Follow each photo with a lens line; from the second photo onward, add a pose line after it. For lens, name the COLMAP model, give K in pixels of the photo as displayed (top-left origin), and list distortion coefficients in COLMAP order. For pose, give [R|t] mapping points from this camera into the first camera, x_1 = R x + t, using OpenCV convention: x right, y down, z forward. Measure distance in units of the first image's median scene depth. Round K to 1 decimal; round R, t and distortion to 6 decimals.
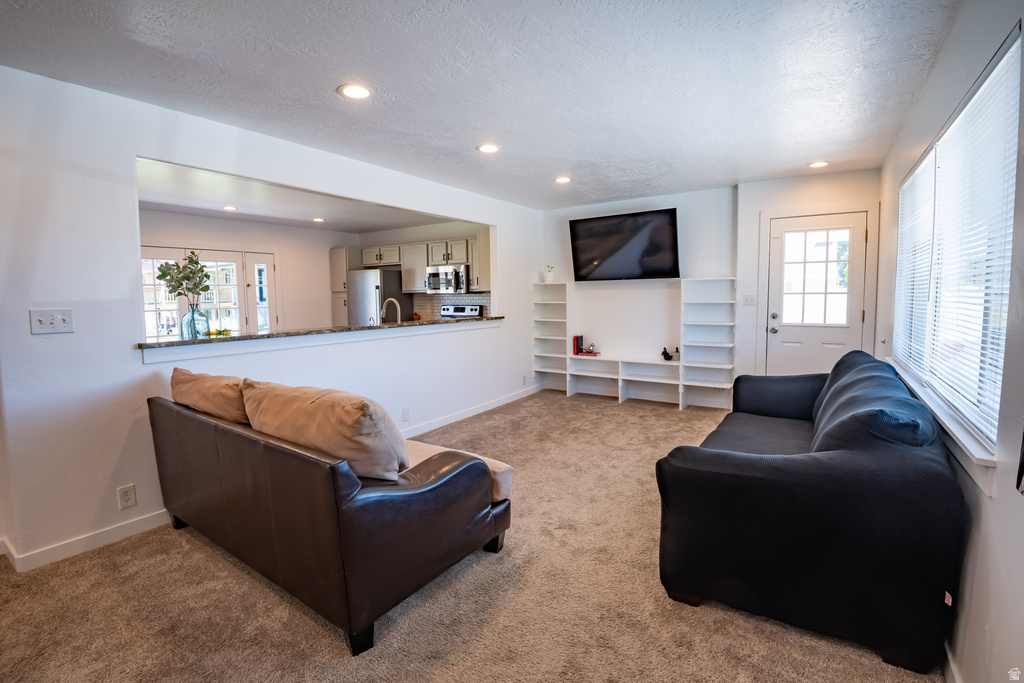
lens RADIAL K [[469.9, 0, 514.6], [0, 469.9, 332.7], [0, 0, 1]] dist [0.000652, -0.025339]
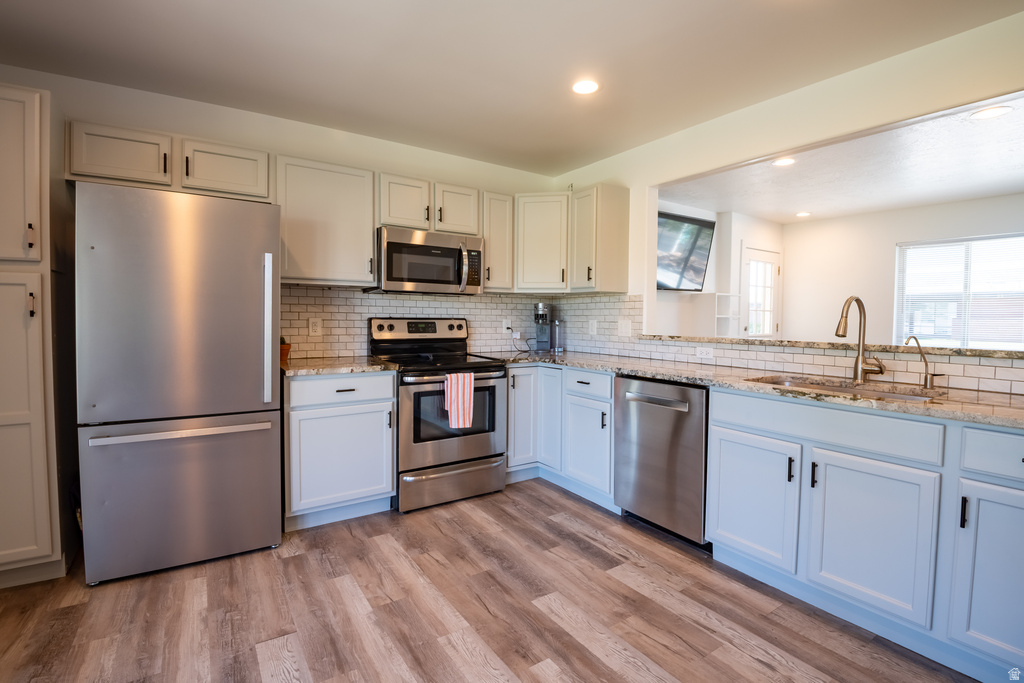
lens RADIAL K [[469.9, 0, 514.6], [0, 469.9, 332.7], [0, 0, 1]] dist [0.000652, -0.025339]
pose [[0.380399, -0.017183, 0.924663, -0.524328], [0.059058, 0.998238, -0.005745, -0.036028], [-0.922935, 0.056794, 0.380743, 0.741900]]
